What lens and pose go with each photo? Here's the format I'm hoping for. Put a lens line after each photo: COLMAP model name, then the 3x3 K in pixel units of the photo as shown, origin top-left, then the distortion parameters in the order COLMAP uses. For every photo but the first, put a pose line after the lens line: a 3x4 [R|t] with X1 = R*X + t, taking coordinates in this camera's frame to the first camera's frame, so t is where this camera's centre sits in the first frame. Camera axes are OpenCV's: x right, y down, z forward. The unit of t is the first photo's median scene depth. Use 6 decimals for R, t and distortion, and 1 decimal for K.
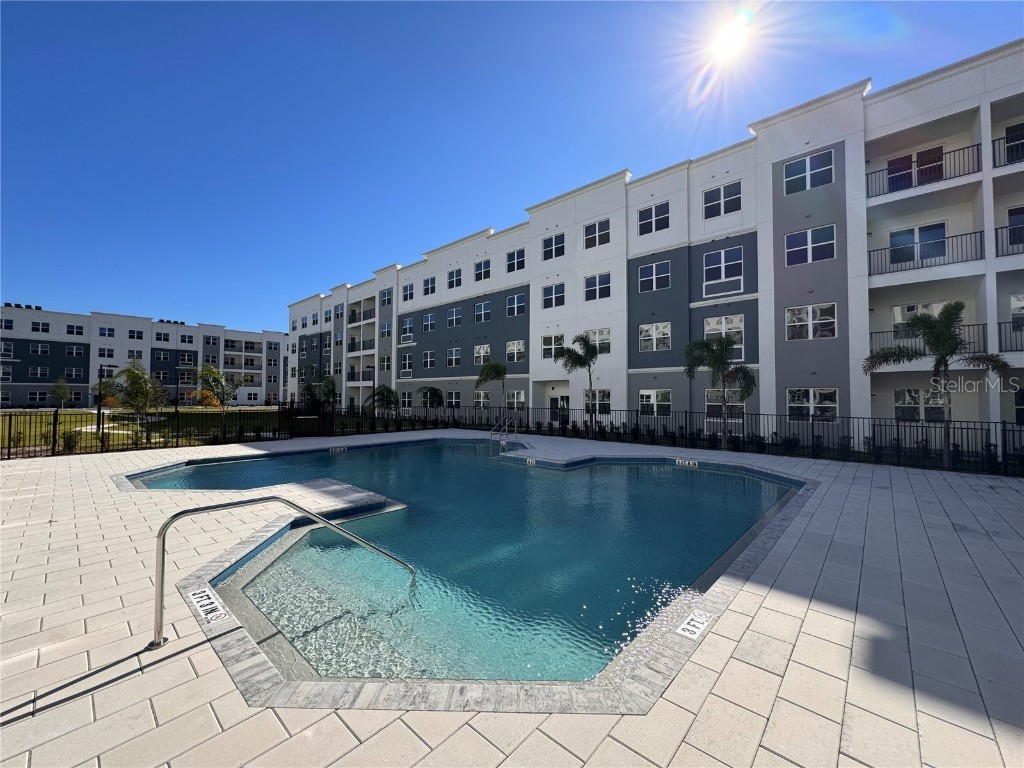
lens RADIAL K [[407.3, 0, 512.0], [0, 407.3, 384.0], [0, 0, 1]] dist [0.000502, -0.000042]
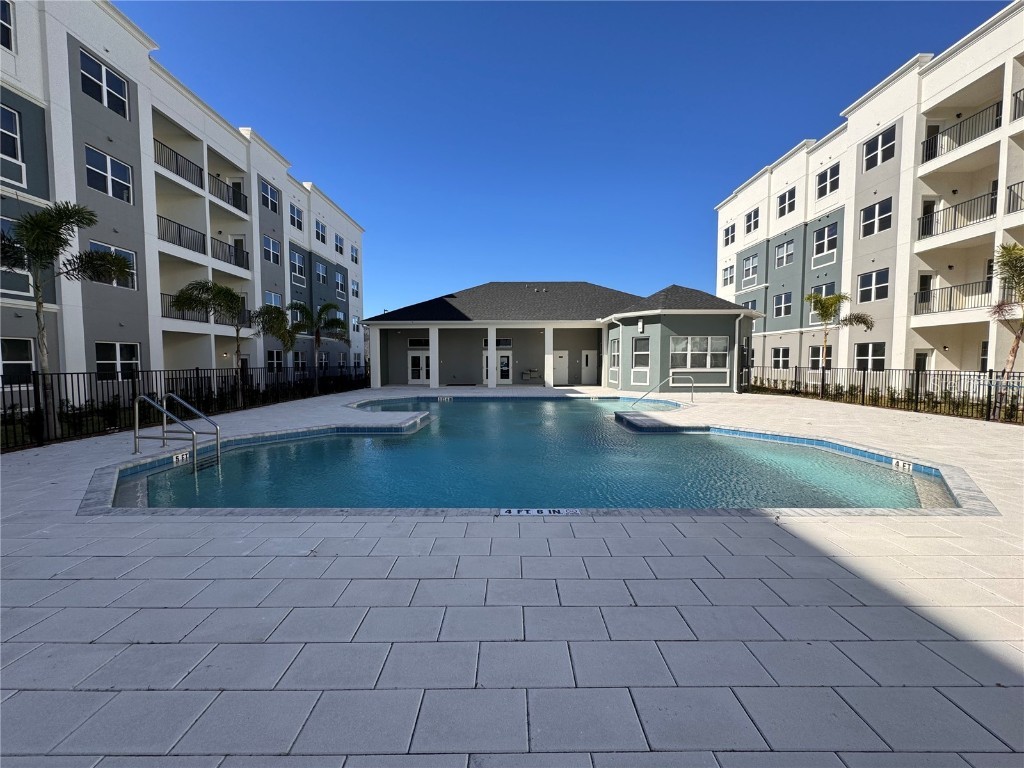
lens RADIAL K [[407.3, 0, 512.0], [0, 407.3, 384.0], [0, 0, 1]] dist [0.000502, -0.000042]
pose [[-0.673680, -0.051644, 0.737216, -0.451635], [-0.030346, 0.998647, 0.042227, 0.033402], [-0.738400, 0.006076, -0.674336, 0.860742]]
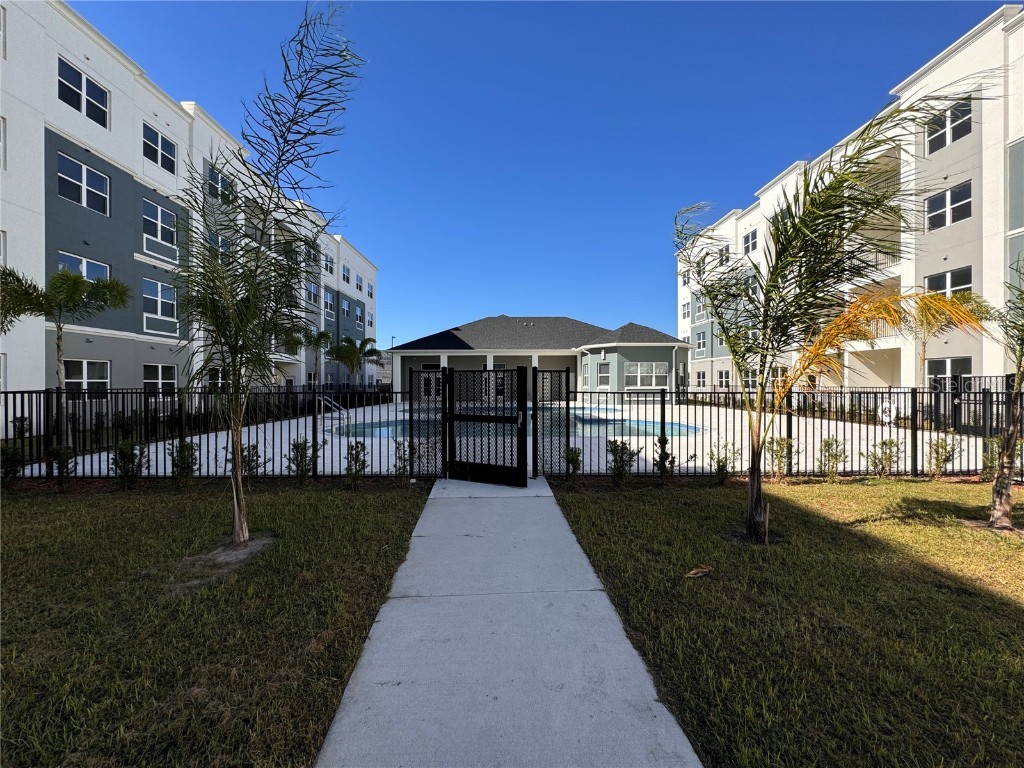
lens RADIAL K [[407.3, 0, 512.0], [0, 407.3, 384.0], [0, 0, 1]] dist [0.000502, -0.000042]
pose [[-0.686797, -0.012703, 0.726738, -0.659456], [-0.030236, 0.999481, -0.011104, 0.041896], [-0.726220, -0.029600, -0.686825, 1.054630]]
